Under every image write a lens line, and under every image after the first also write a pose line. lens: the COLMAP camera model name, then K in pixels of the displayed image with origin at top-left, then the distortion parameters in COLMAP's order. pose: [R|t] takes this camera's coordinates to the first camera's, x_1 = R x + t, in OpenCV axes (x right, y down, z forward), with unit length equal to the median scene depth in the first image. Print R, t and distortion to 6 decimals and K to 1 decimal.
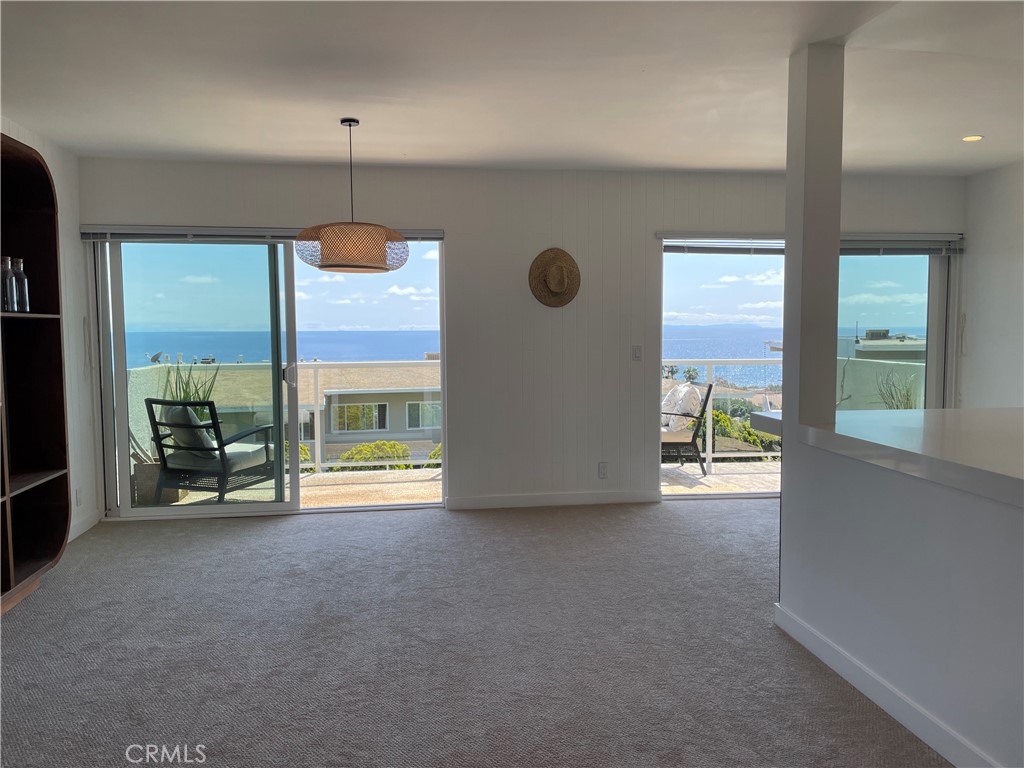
lens RADIAL K [[774.4, 0, 501.7], [0, 774.4, 384.9], [0, 0, 1]] dist [0.098383, -0.136484]
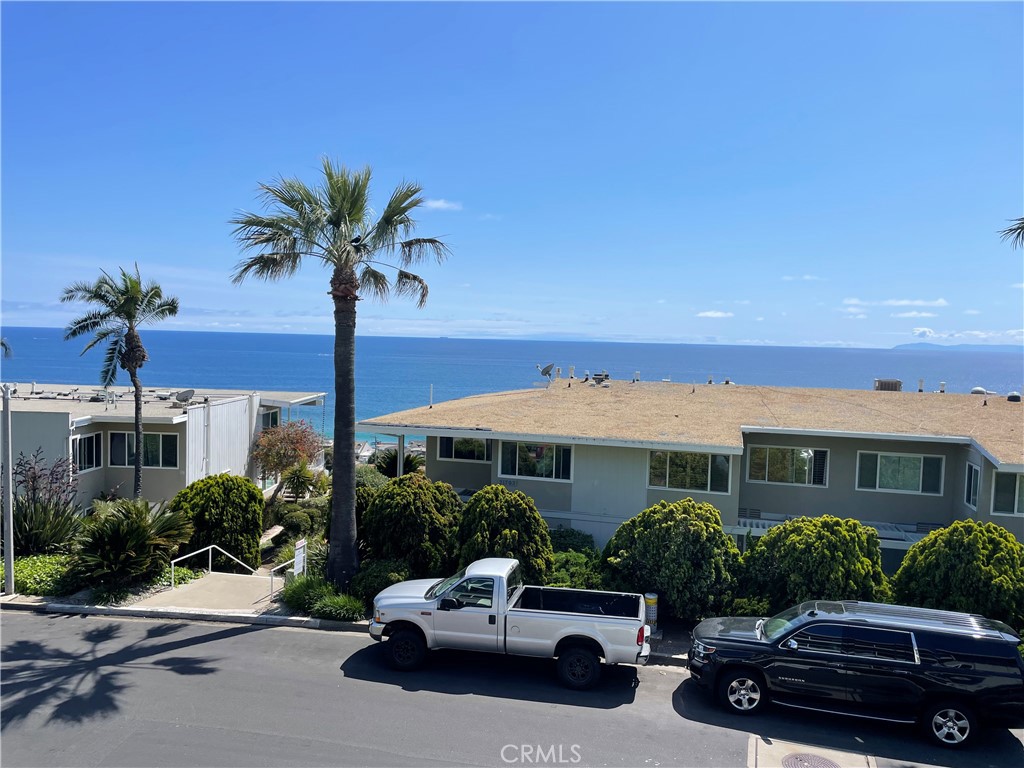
lens RADIAL K [[773.6, 0, 502.5], [0, 773.6, 391.4], [0, 0, 1]] dist [0.092188, -0.129215]
pose [[0.877900, 0.062951, -0.474688, -0.431742], [-0.066970, 0.997719, 0.008456, -0.095818], [0.474137, 0.024366, 0.880114, 1.325312]]
